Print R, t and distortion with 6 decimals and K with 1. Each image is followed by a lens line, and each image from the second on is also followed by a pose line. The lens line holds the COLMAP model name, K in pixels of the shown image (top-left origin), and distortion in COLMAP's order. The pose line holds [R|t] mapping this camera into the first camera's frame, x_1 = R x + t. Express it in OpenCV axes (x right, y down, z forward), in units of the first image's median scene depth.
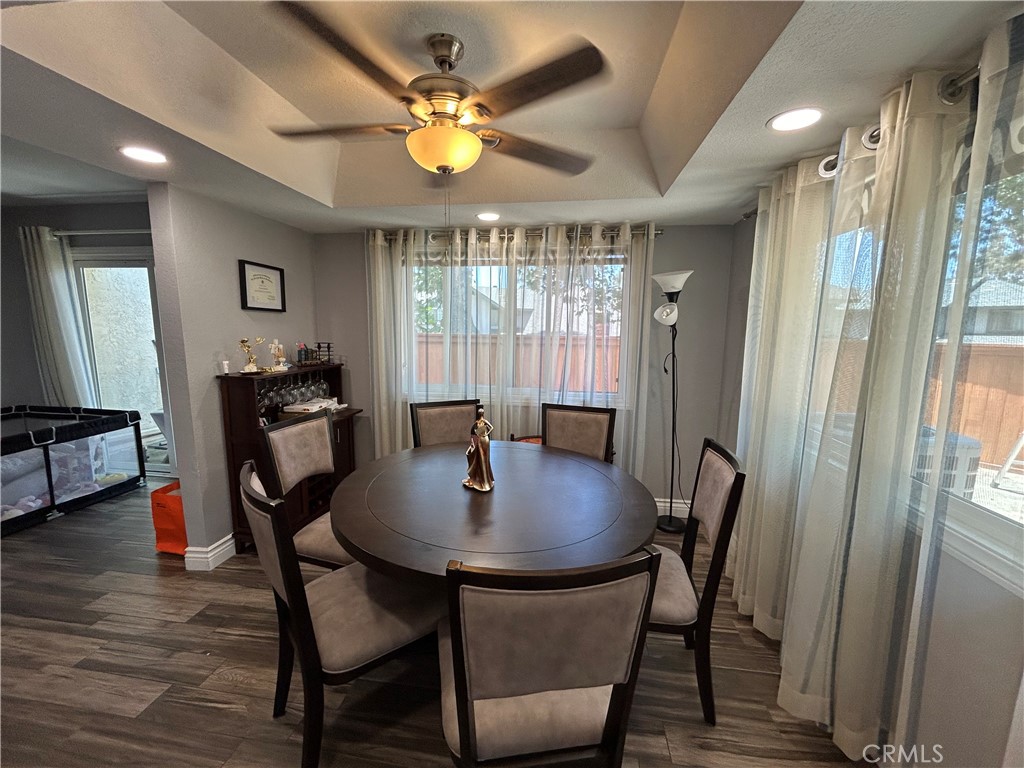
lens RADIAL K [[413.7, 0, 509.9], [0, 413.7, 386.0], [0, 0, 1]] dist [-0.000941, 0.000796]
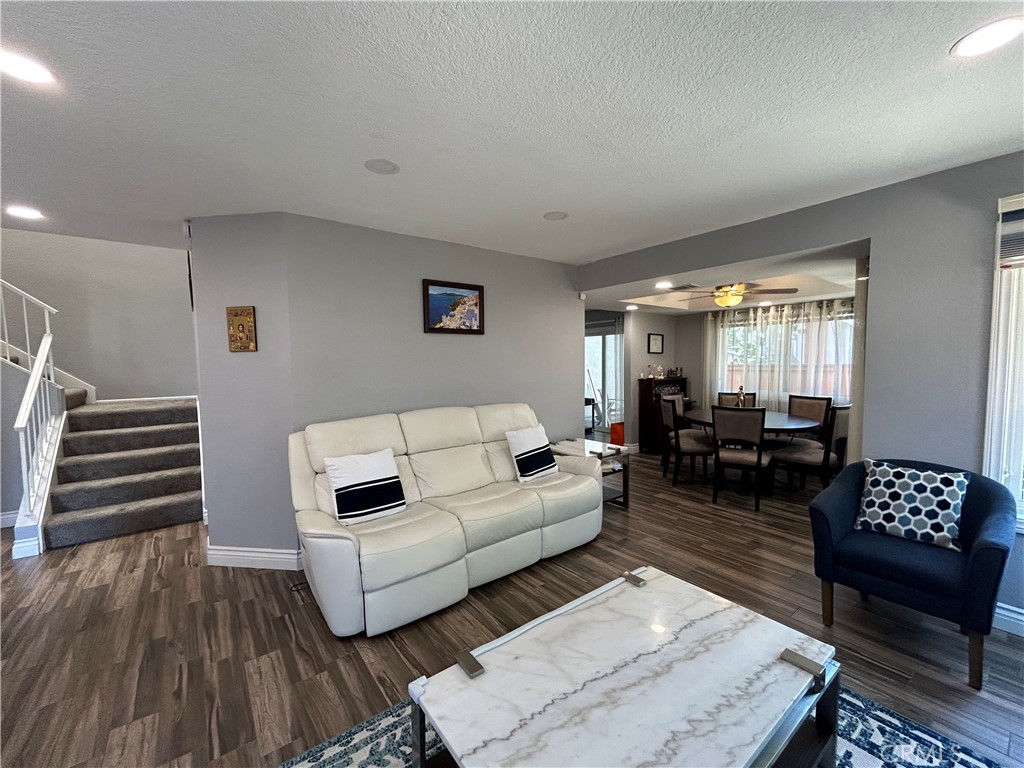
lens RADIAL K [[413.7, 0, 509.9], [0, 413.7, 386.0], [0, 0, 1]] dist [-0.000941, 0.000796]
pose [[0.712560, 0.020274, -0.701318, 0.445116], [-0.079516, 0.995476, -0.052013, 0.181639], [0.697090, 0.092828, 0.710949, -1.170016]]
